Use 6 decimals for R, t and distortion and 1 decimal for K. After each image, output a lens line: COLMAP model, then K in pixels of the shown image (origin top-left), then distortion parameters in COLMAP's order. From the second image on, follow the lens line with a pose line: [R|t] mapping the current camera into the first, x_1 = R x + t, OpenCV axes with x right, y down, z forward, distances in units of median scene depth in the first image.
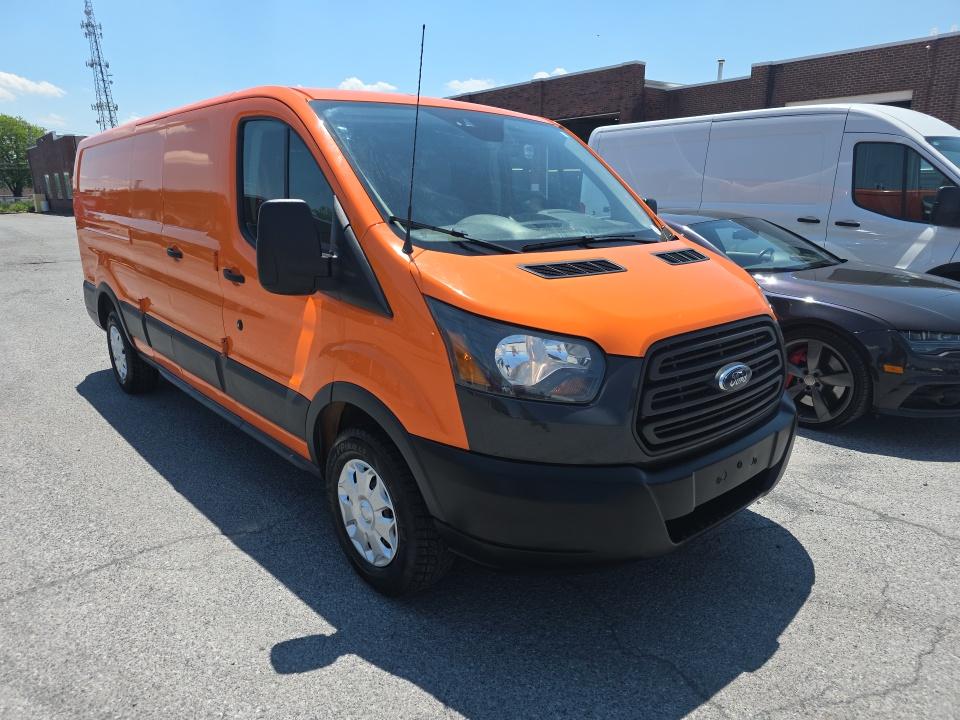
lens RADIAL K [[680.2, 0, 476.9], [0, 680.2, 317.2], [0, 0, 1]] dist [0.010850, 0.001444]
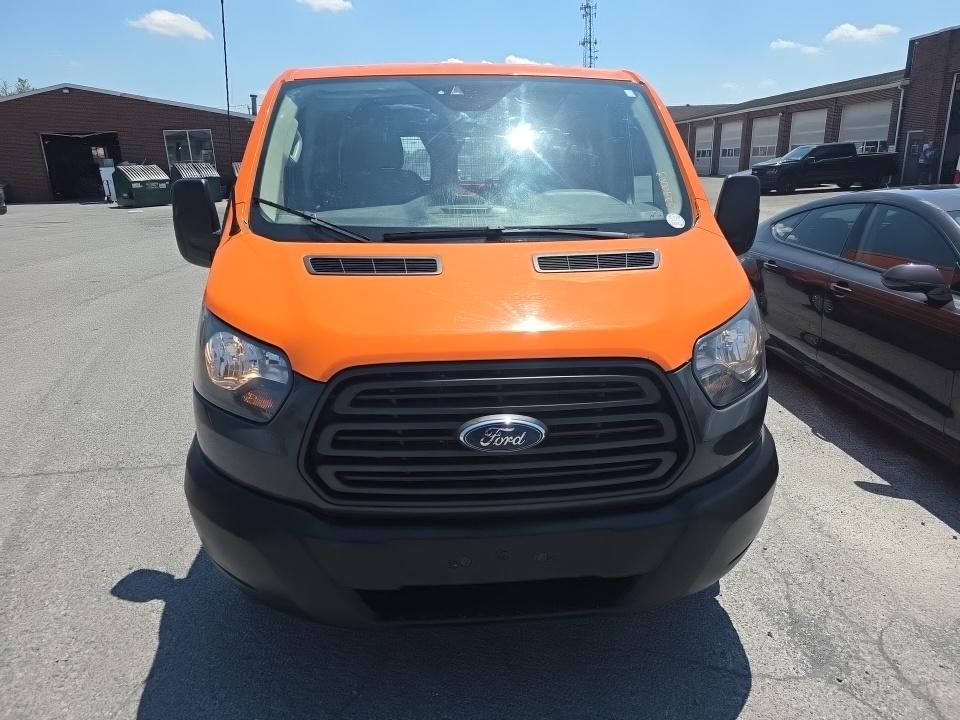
lens RADIAL K [[680.2, 0, 476.9], [0, 680.2, 317.2], [0, 0, 1]] dist [0.010850, 0.001444]
pose [[0.792768, 0.128362, -0.595854, 0.816241], [-0.098787, 0.991707, 0.082207, -0.097281], [0.601465, -0.006308, 0.798875, 0.436002]]
